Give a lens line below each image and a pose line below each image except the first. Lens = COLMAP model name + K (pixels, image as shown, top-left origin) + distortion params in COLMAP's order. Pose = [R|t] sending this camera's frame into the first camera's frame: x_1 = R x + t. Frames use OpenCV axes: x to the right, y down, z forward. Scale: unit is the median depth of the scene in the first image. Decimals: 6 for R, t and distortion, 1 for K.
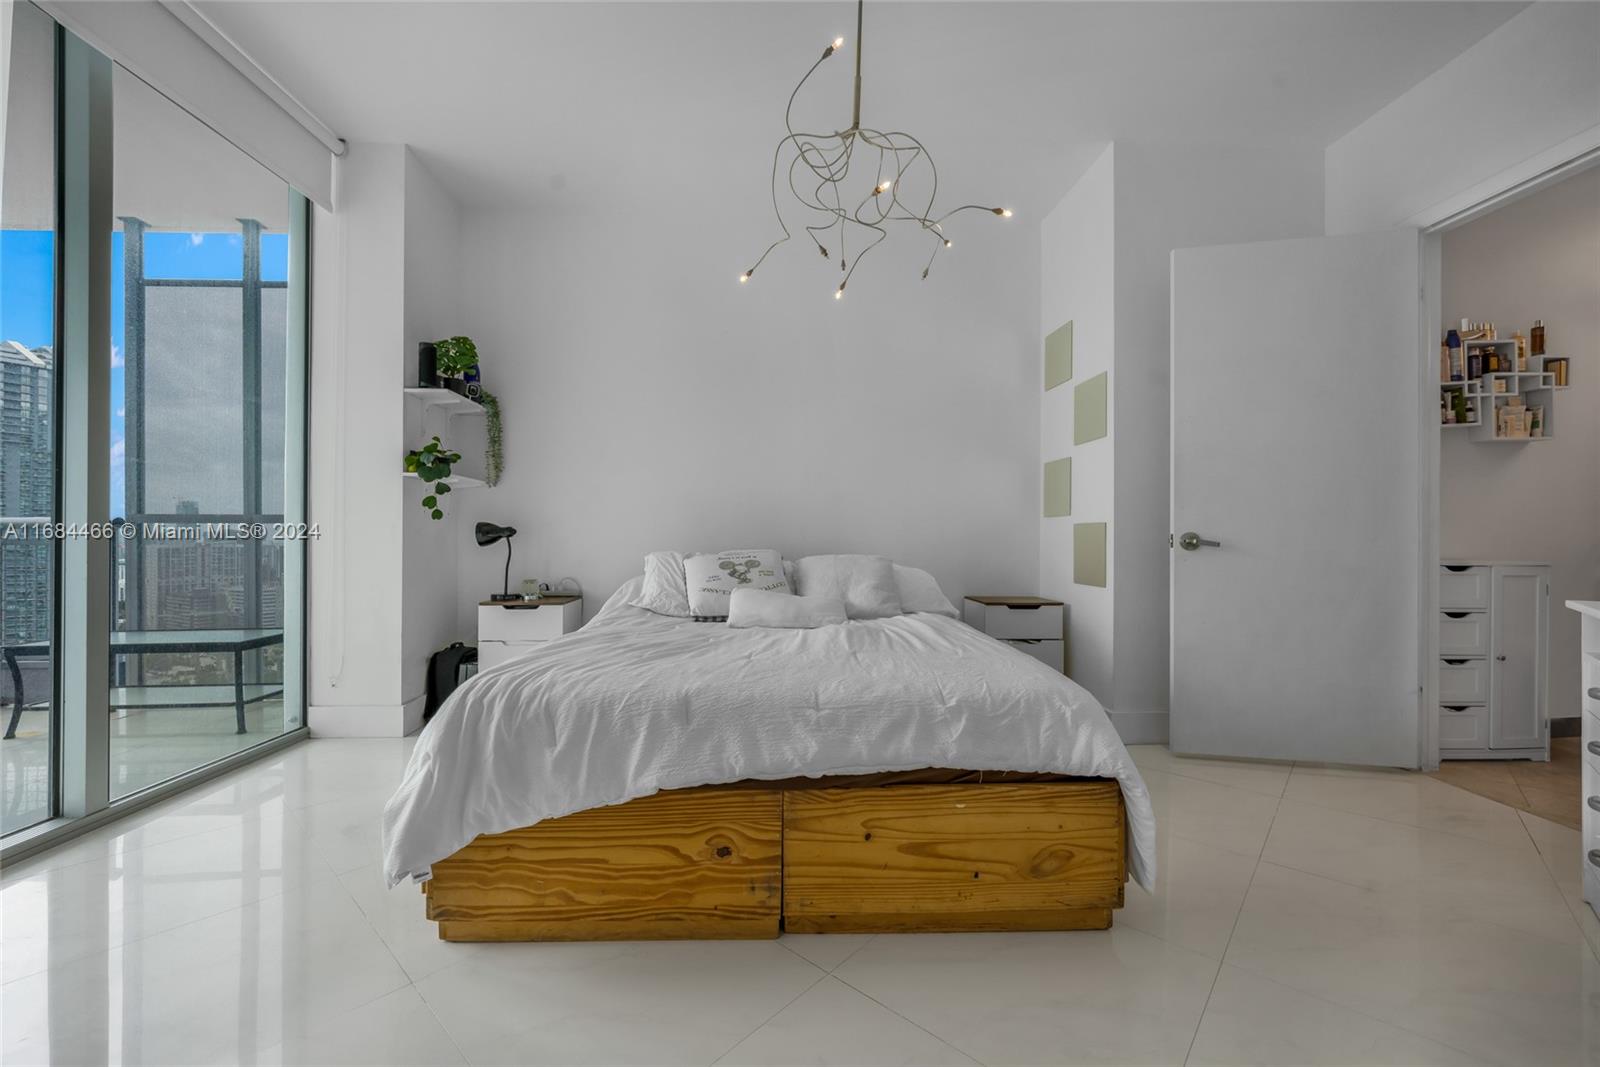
lens RADIAL K [[631.6, 0, 798.8], [0, 631.6, 535.8], [0, 0, 1]] dist [0.005418, -0.000390]
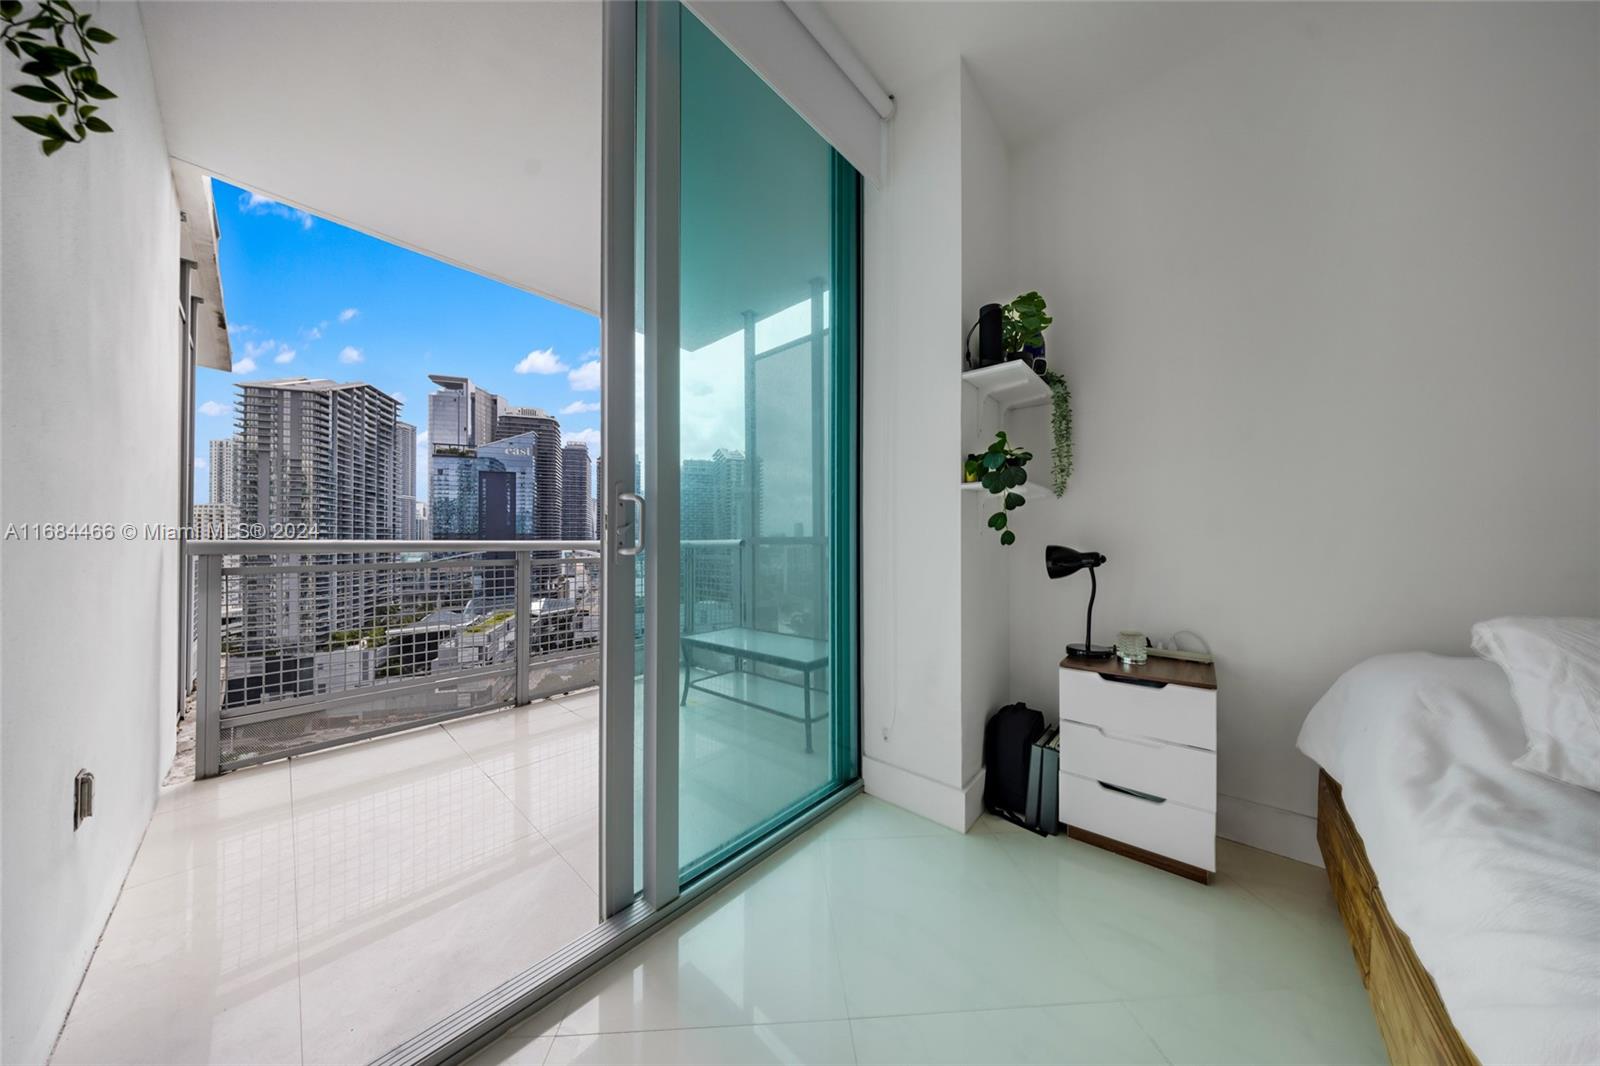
lens RADIAL K [[476.1, 0, 798.2], [0, 476.1, 538.6], [0, 0, 1]] dist [-0.004882, 0.000226]
pose [[0.722943, -0.006442, -0.690878, -0.370766], [0.003337, 0.999977, -0.005833, -0.030758], [0.690900, 0.001911, 0.722948, 0.447520]]
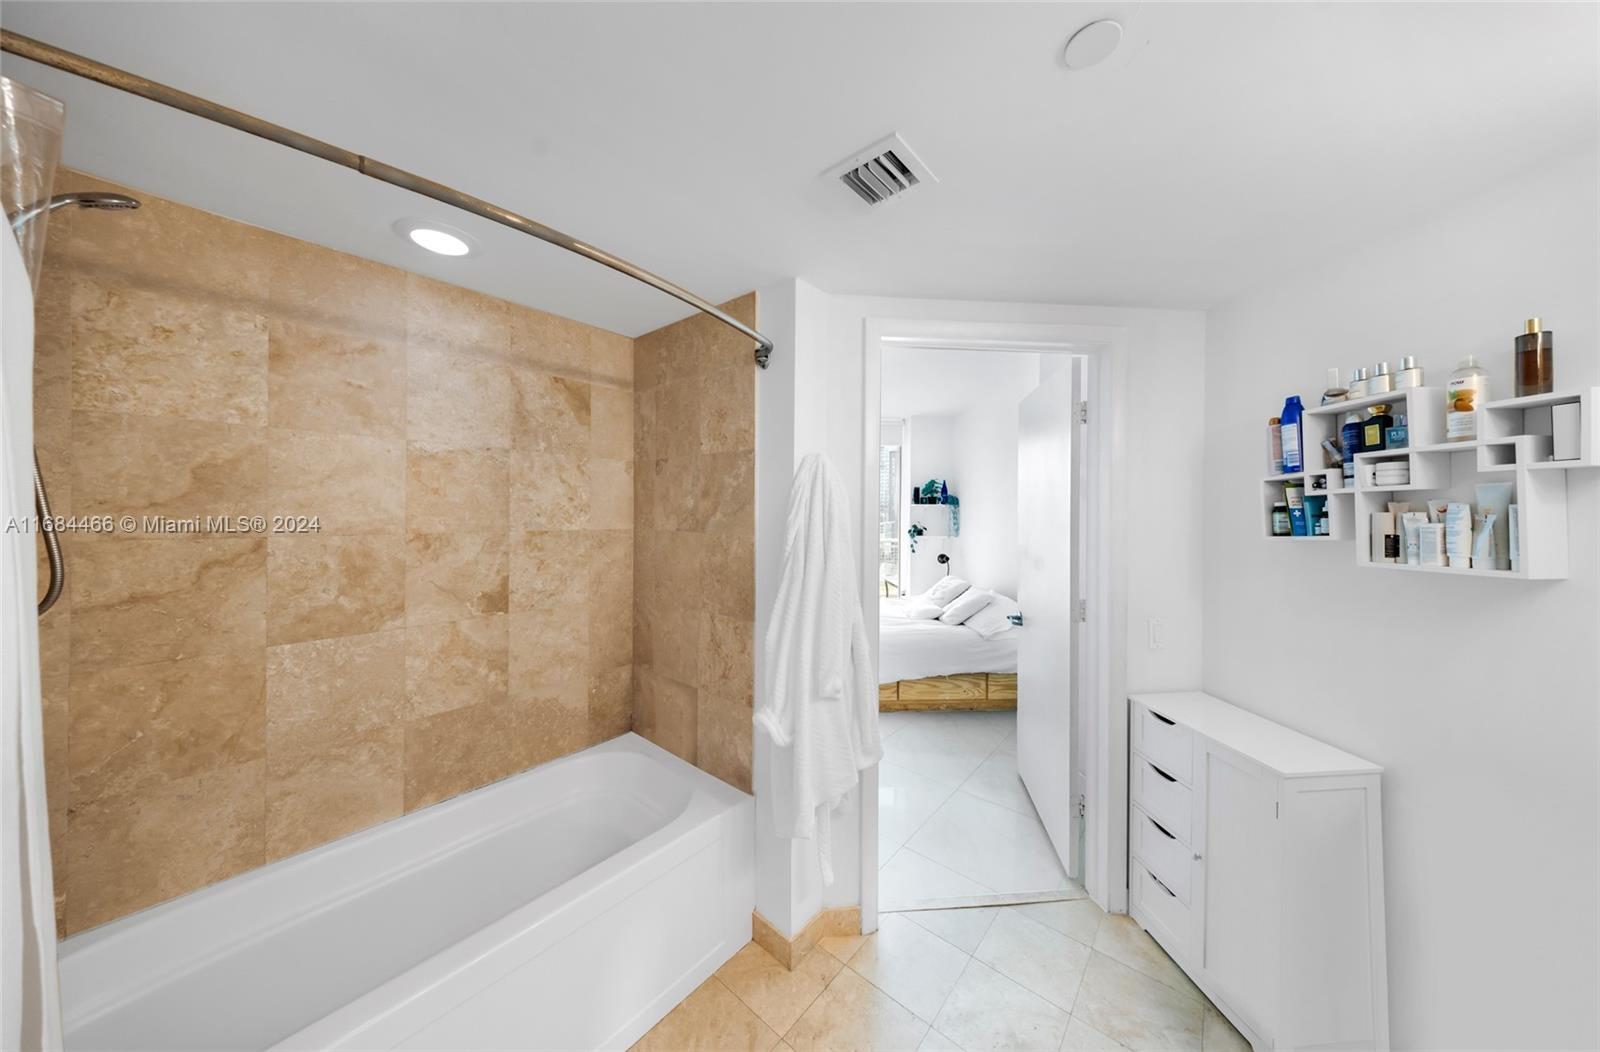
lens RADIAL K [[475.1, 0, 799.4], [0, 475.1, 531.1], [0, 0, 1]] dist [-0.000295, -0.000485]
pose [[0.025810, 0.036550, -0.998998, 1.440396], [0.004709, 0.999316, 0.036683, -0.195083], [0.999656, -0.005651, 0.025620, 0.457420]]
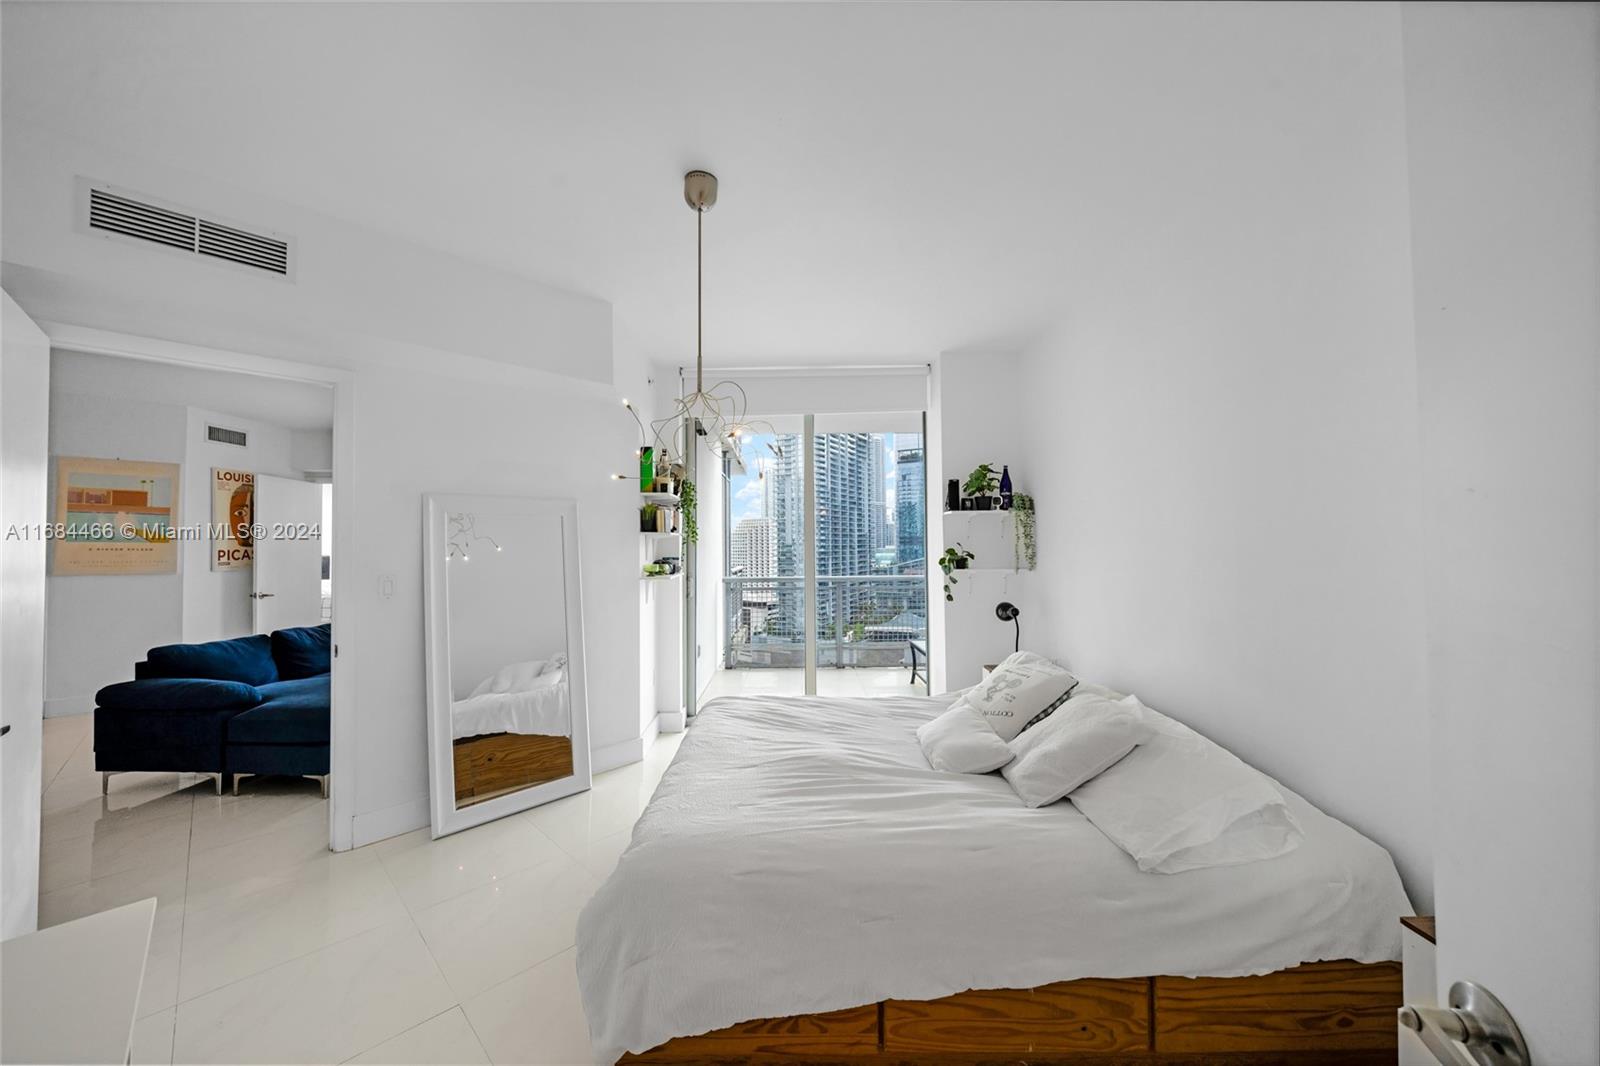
lens RADIAL K [[572.1, 0, 790.3], [0, 572.1, 536.8], [0, 0, 1]] dist [-0.011961, -0.000223]
pose [[-0.037438, -0.017946, -0.999138, 0.751731], [0.011830, 0.999761, -0.018401, -0.152586], [0.999229, -0.012508, -0.037217, 0.681384]]
